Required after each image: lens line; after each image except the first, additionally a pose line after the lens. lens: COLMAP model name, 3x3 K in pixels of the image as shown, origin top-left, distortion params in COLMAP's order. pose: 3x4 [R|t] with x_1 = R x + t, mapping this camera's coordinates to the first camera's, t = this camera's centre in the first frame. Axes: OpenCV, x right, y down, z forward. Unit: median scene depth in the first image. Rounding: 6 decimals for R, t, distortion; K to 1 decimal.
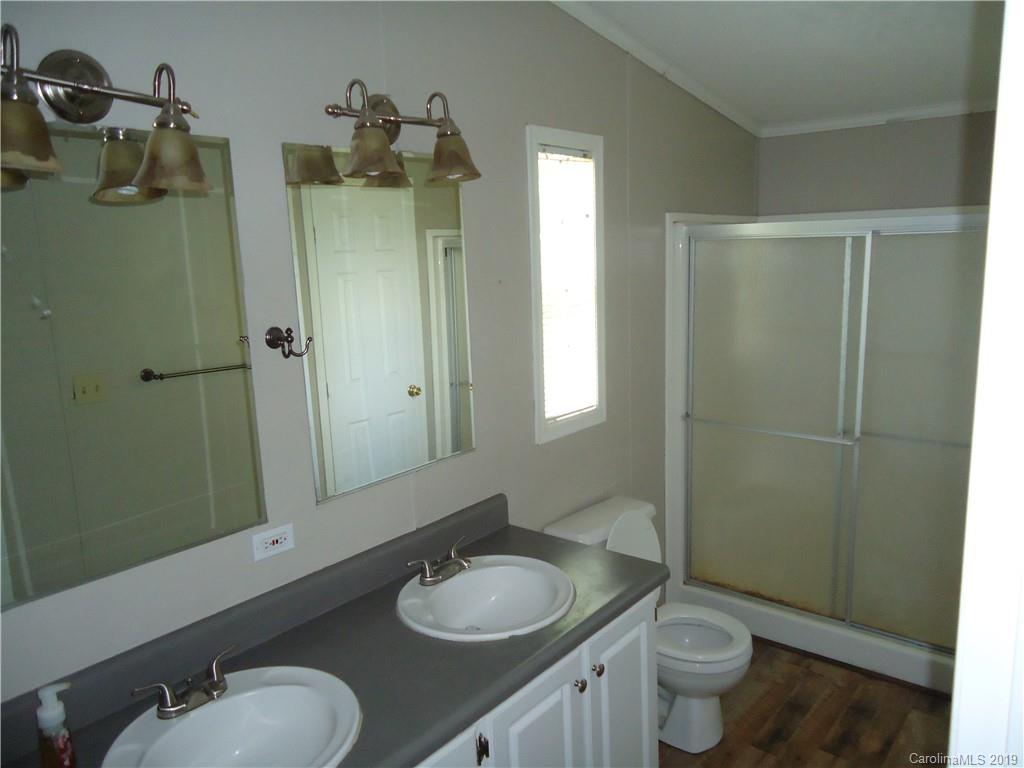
lens RADIAL K [[743.6, 0, 513.1], [0, 743.6, 385.7], [0, 0, 1]] dist [0.001623, 0.001362]
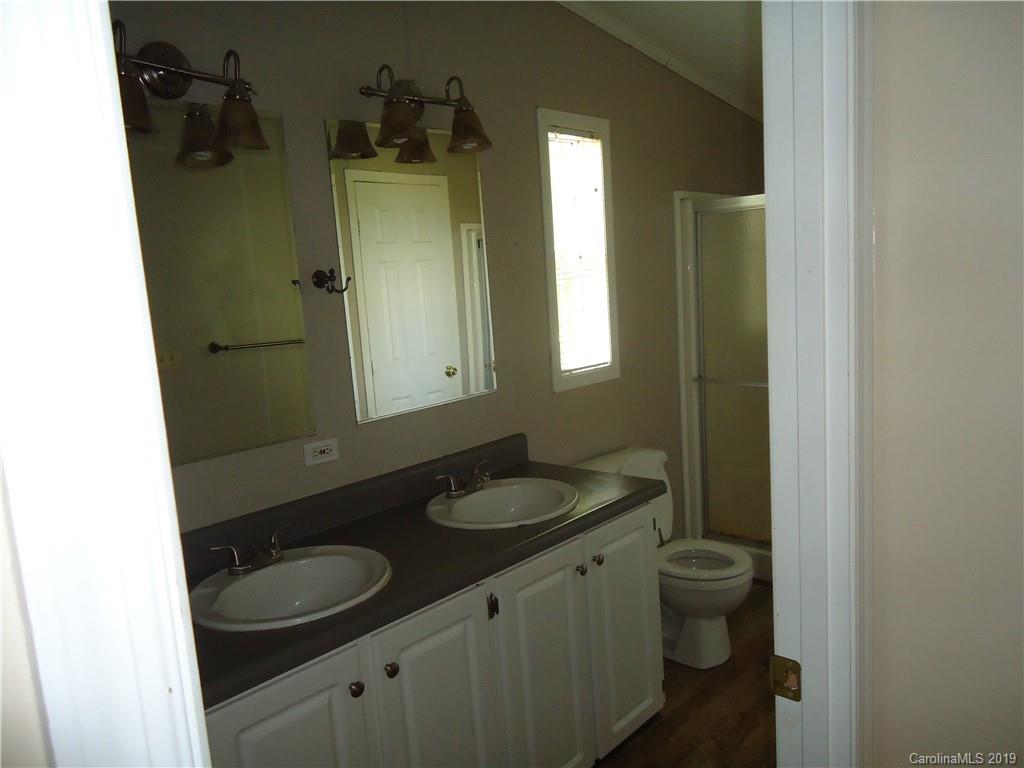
lens RADIAL K [[743.6, 0, 511.6], [0, 743.6, 383.8], [0, 0, 1]] dist [0.001623, 0.001362]
pose [[0.997345, -0.020794, -0.069786, 0.058863], [0.018160, 0.999106, -0.038172, 0.134844], [0.070517, 0.036803, 0.996831, -0.146823]]
